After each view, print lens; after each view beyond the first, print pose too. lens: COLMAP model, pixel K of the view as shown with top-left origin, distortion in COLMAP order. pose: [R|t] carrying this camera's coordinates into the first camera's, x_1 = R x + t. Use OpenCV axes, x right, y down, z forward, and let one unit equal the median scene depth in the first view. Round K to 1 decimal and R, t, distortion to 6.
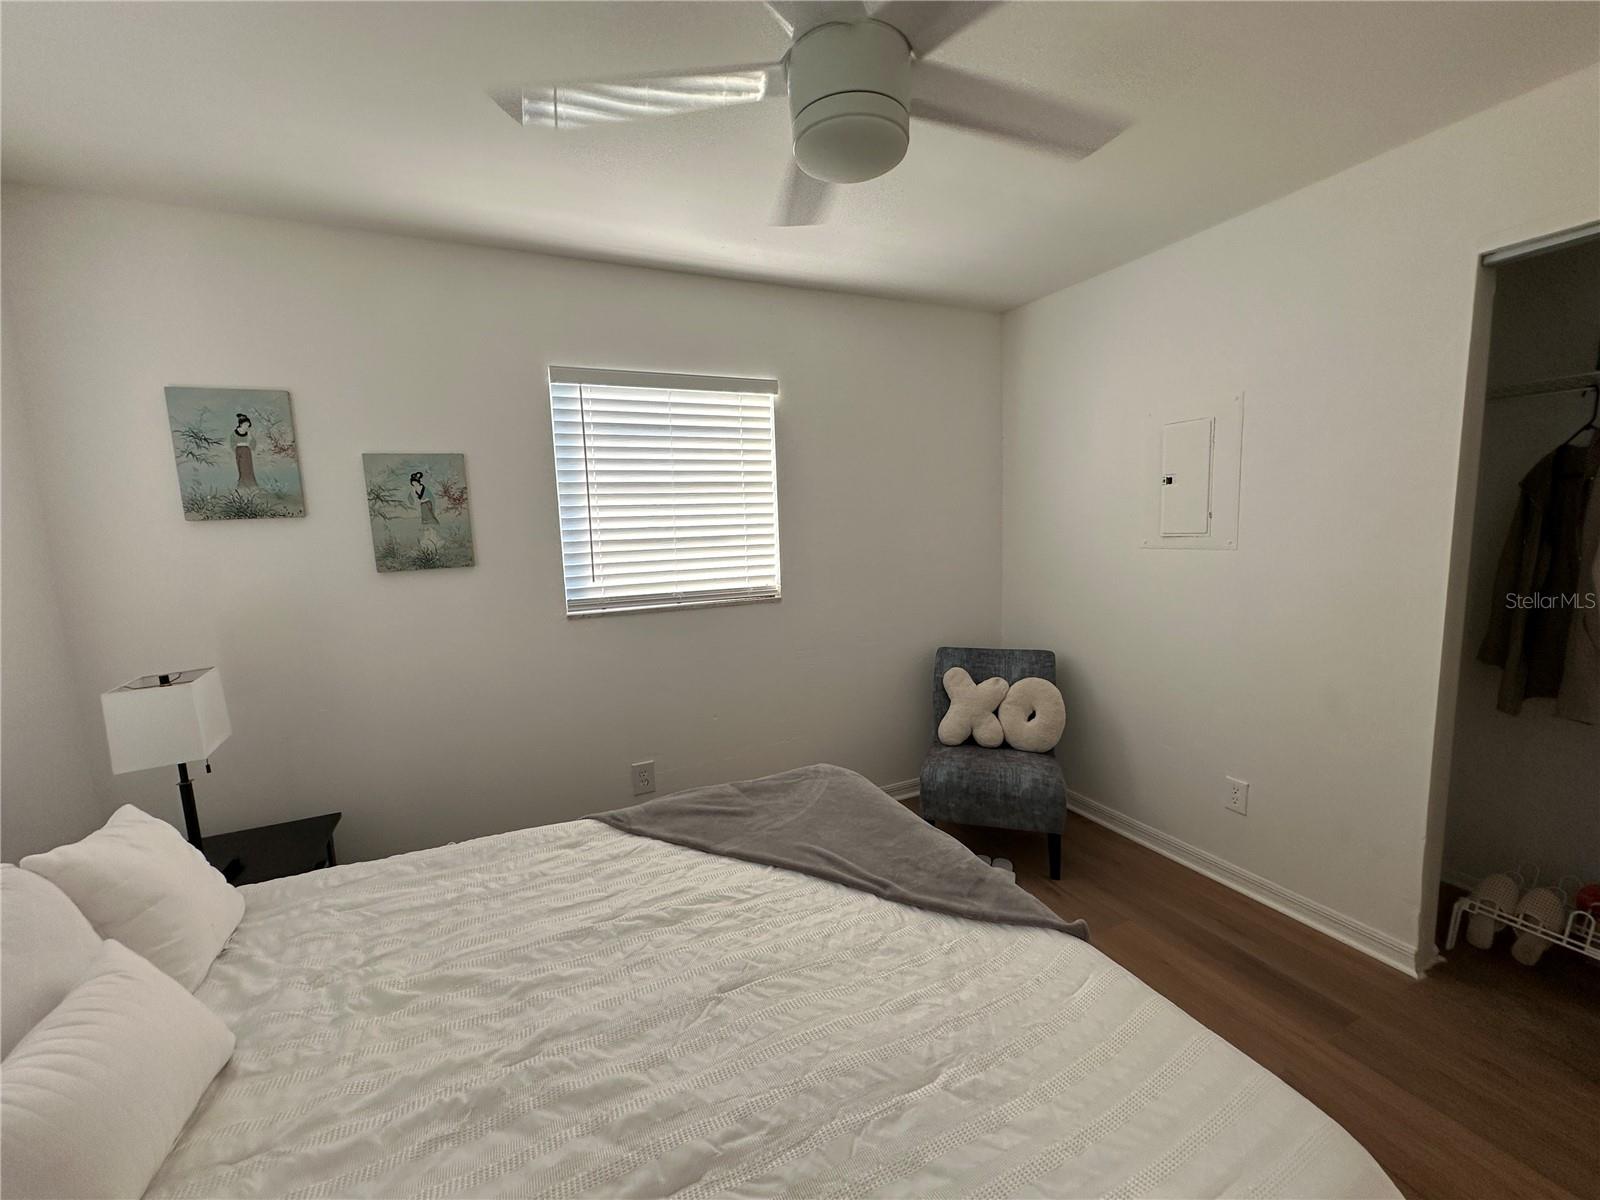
lens RADIAL K [[638.8, 0, 803.2], [0, 638.8, 598.4], [0, 0, 1]] dist [-0.006192, 0.001237]
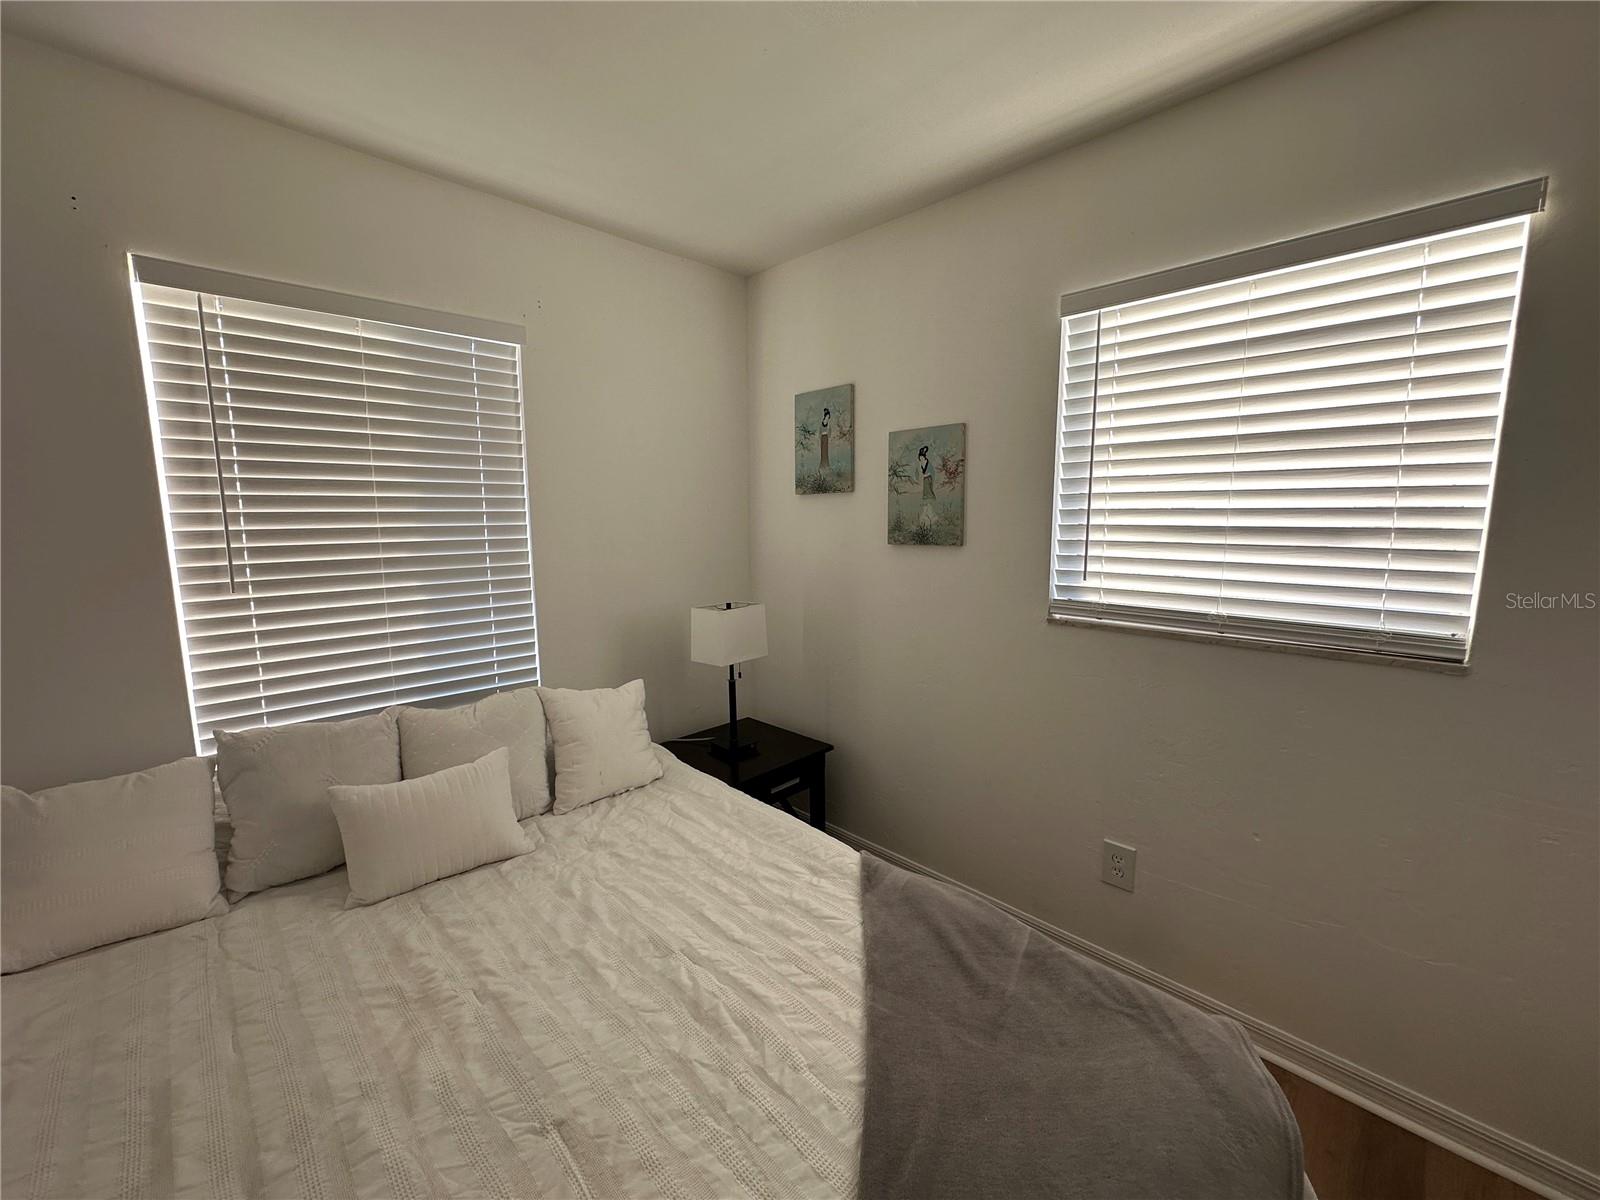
lens RADIAL K [[638.8, 0, 801.3], [0, 638.8, 599.1], [0, 0, 1]] dist [-0.006192, 0.001237]
pose [[0.340806, 0.155553, -0.927176, 0.286494], [-0.123257, 0.985097, 0.119965, -0.059851], [0.932019, 0.073396, 0.354900, 0.487579]]
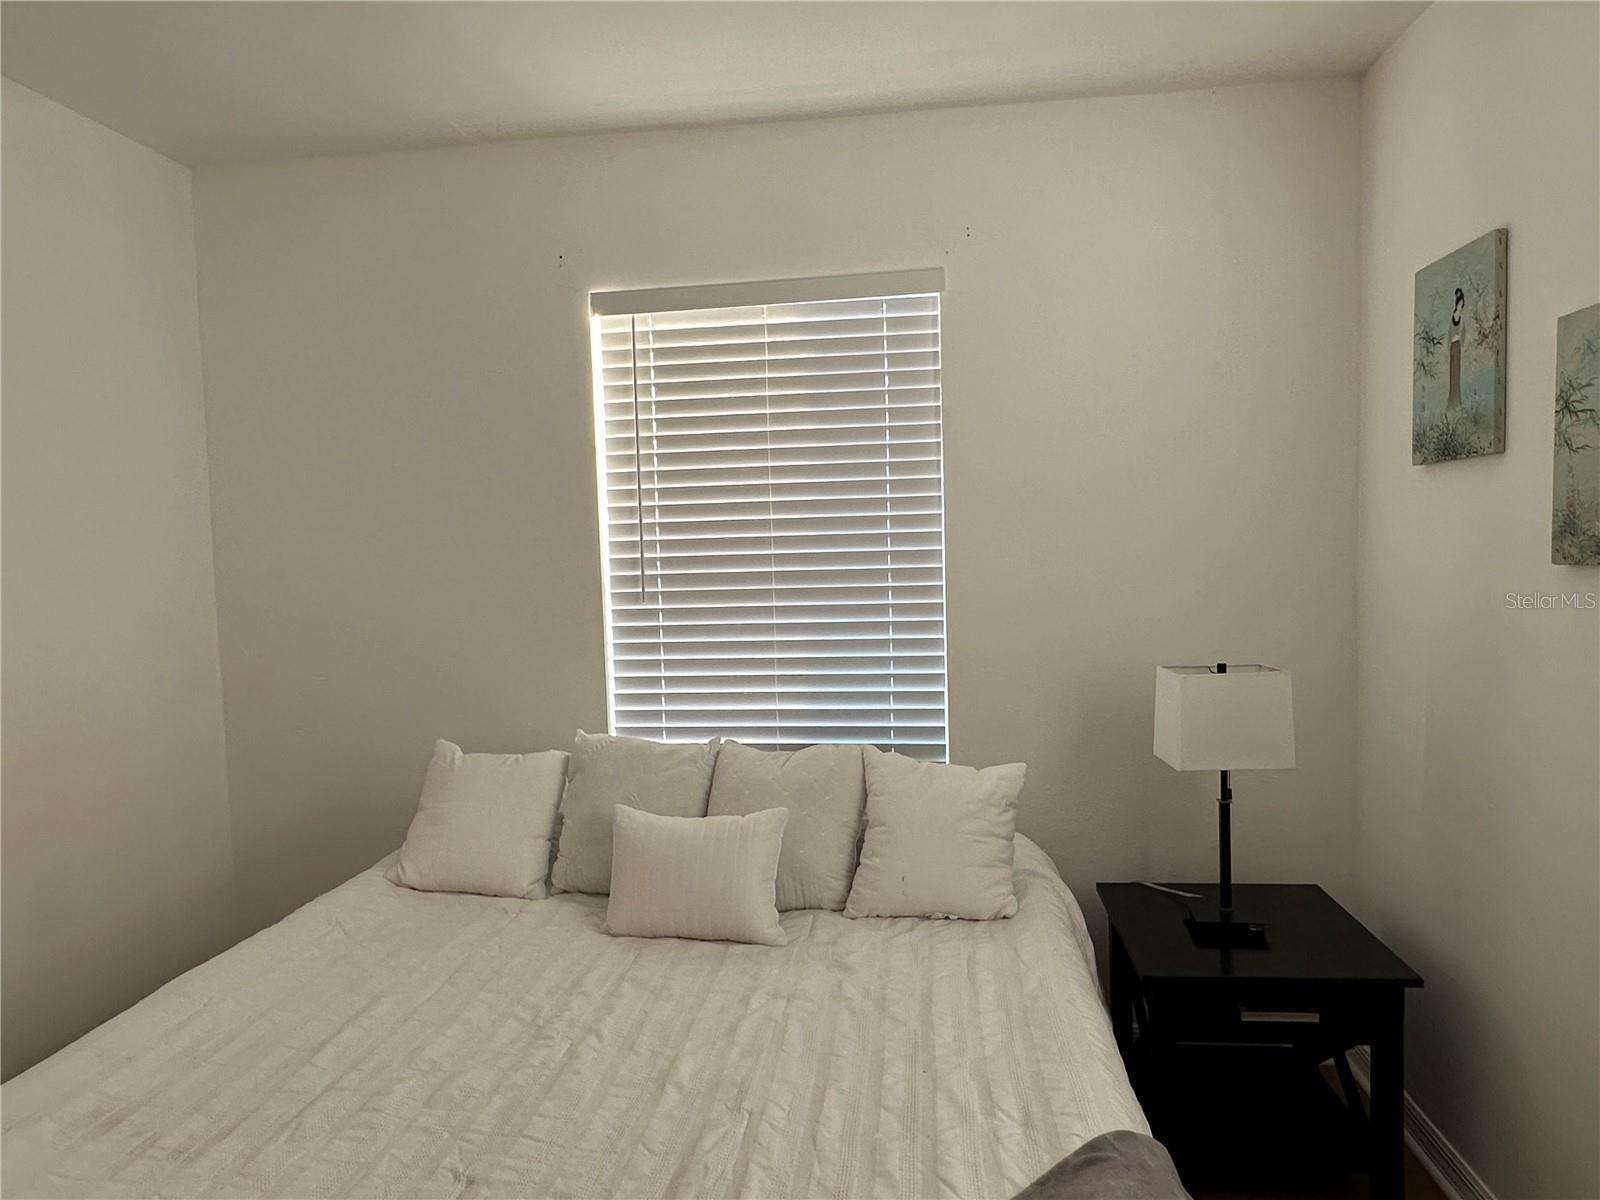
lens RADIAL K [[1005.5, 0, 797.9], [0, 1005.5, 596.6], [0, 0, 1]] dist [-0.006139, 0.001637]
pose [[-0.528580, 0.101535, -0.842789, 0.269082], [-0.060378, 0.985810, 0.156633, -0.099411], [0.846733, 0.133679, -0.514949, 0.903380]]
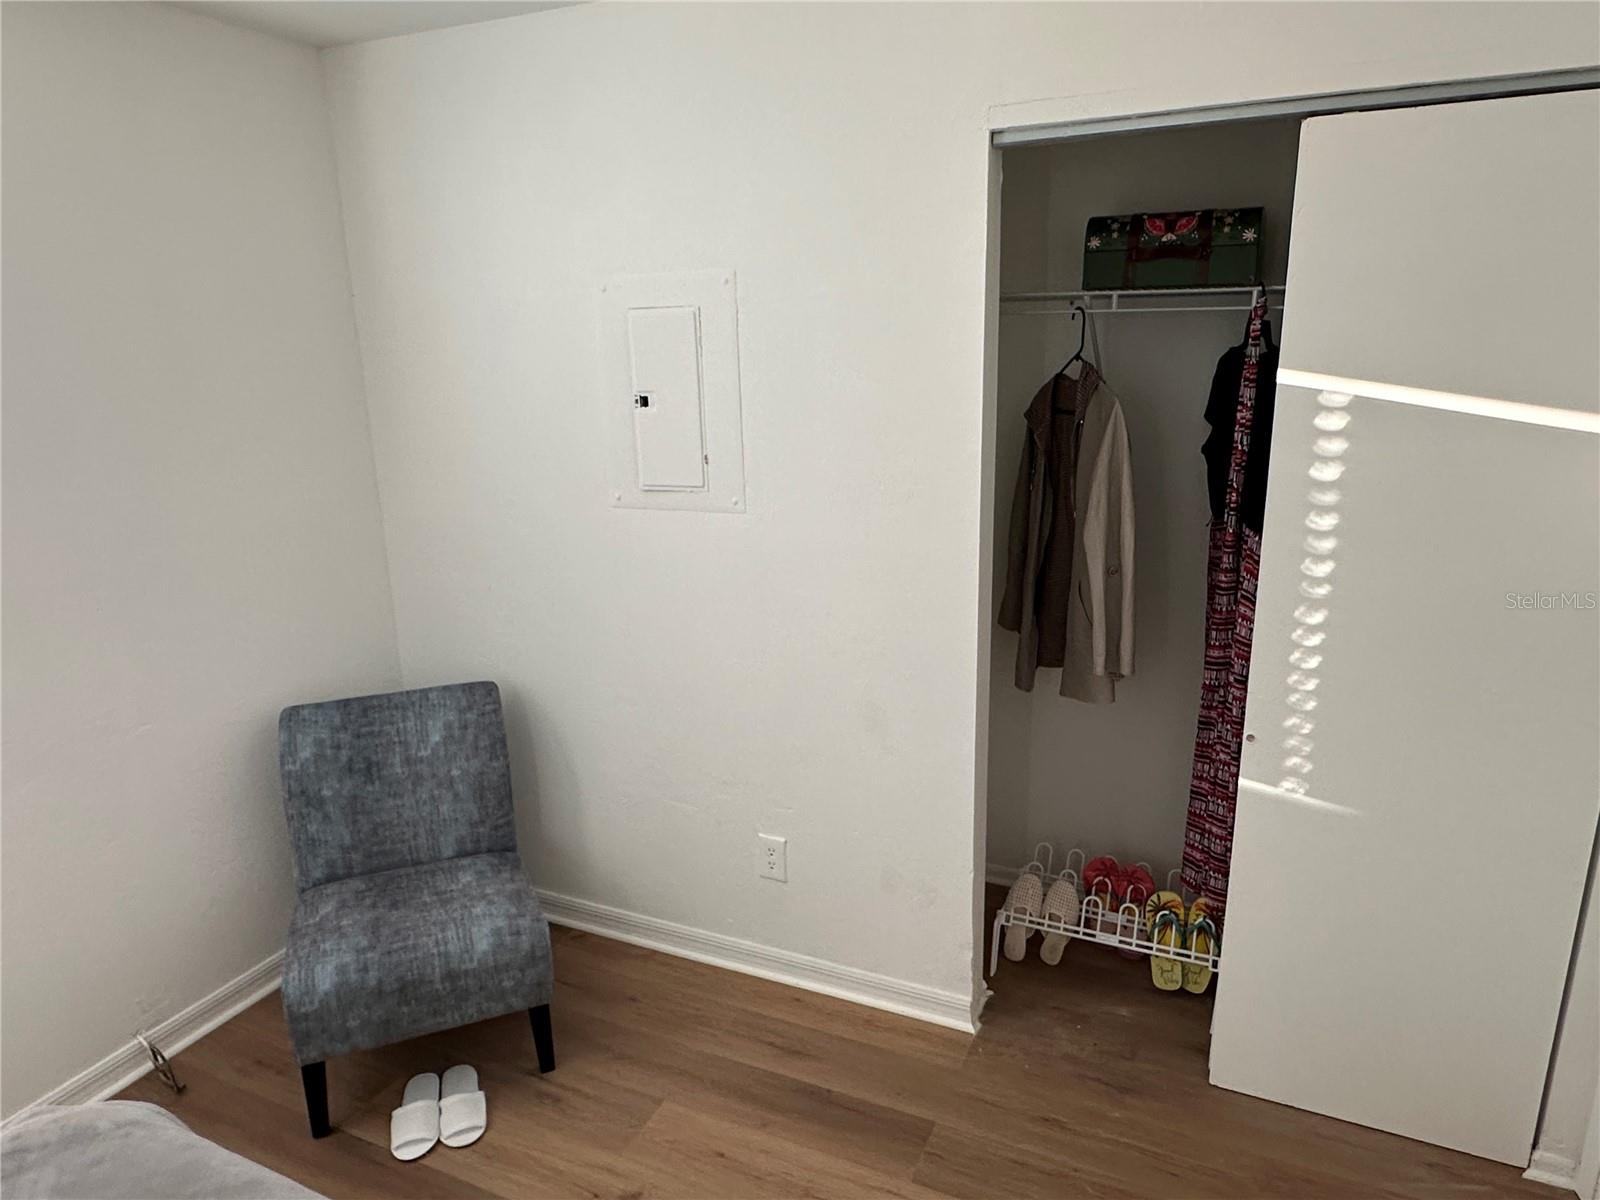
lens RADIAL K [[1005.5, 0, 803.2], [0, 1005.5, 604.8], [0, 0, 1]] dist [-0.006139, 0.001637]
pose [[0.763070, -0.149594, 0.628765, 0.049216], [0.075489, 0.986815, 0.143167, -0.132701], [-0.641892, -0.061781, 0.764302, 0.151448]]
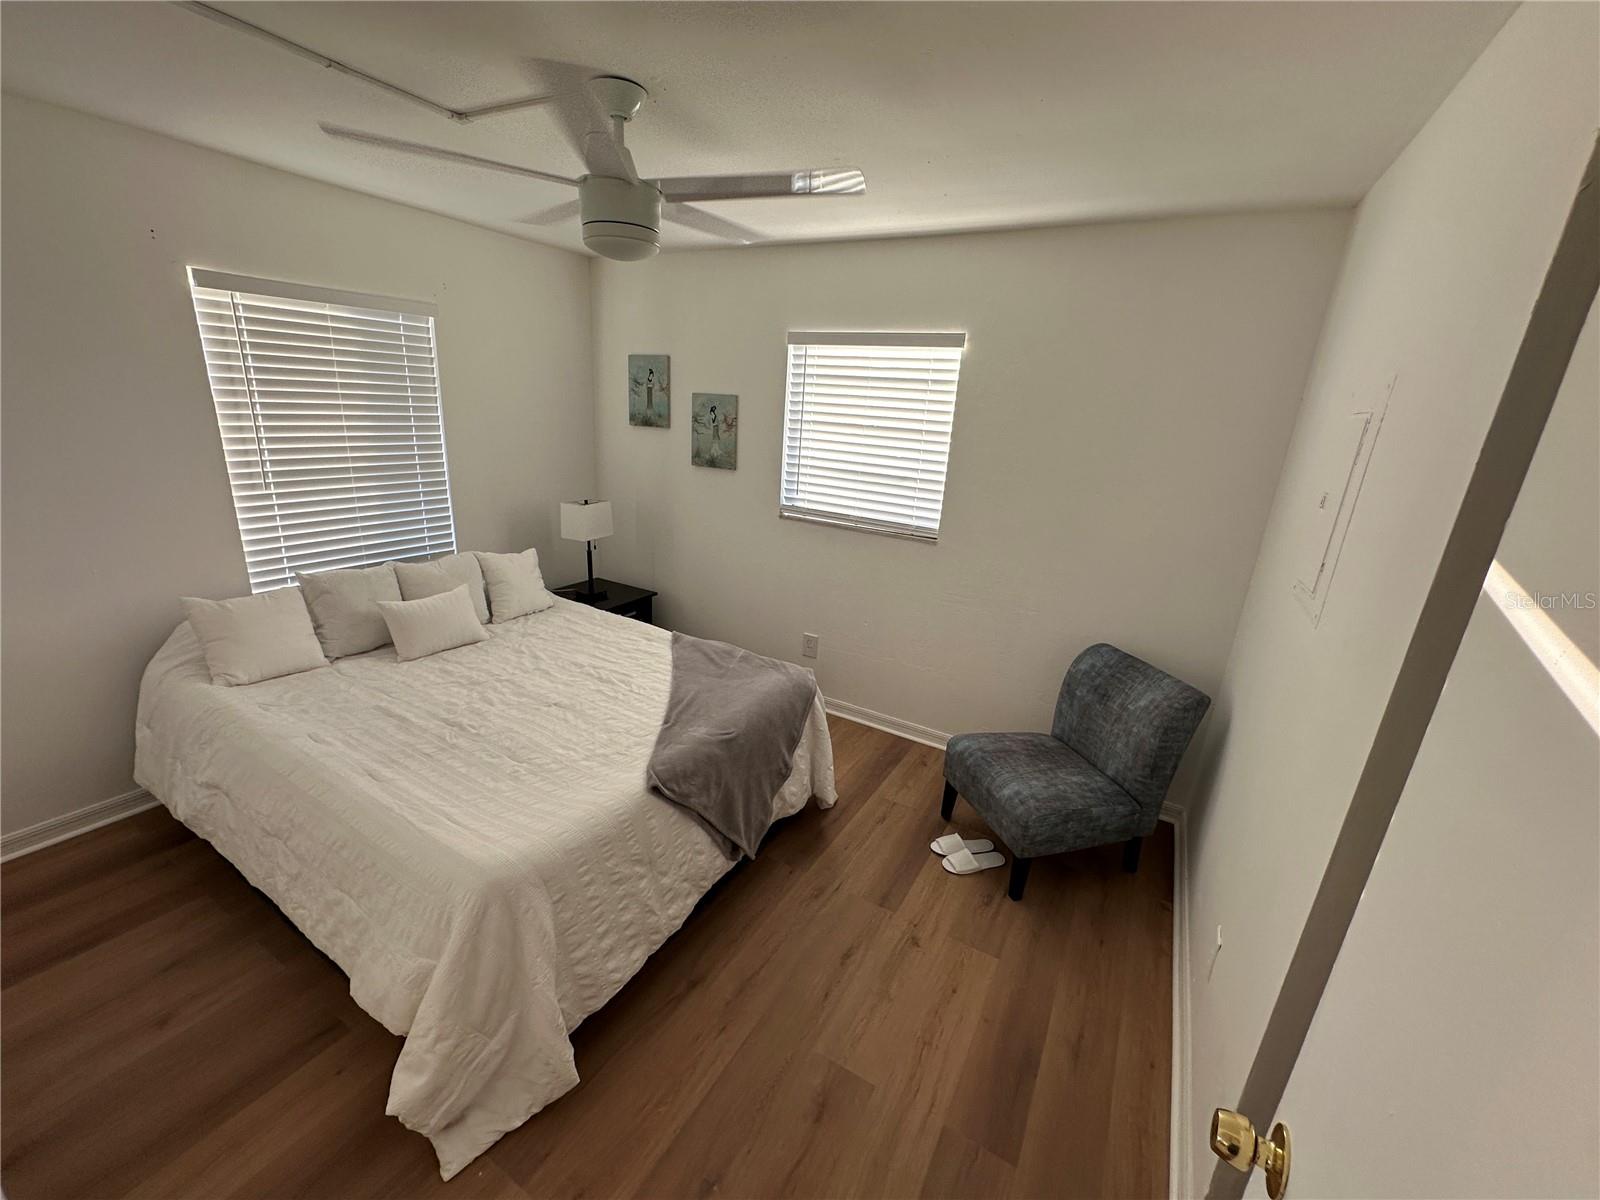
lens RADIAL K [[638.8, 0, 800.6], [0, 638.8, 598.1], [0, 0, 1]] dist [-0.006192, 0.001237]
pose [[0.572396, 0.306678, -0.760468, 0.890124], [-0.181049, 0.951805, 0.247566, -0.175574], [0.799740, -0.004024, 0.600333, 0.209319]]
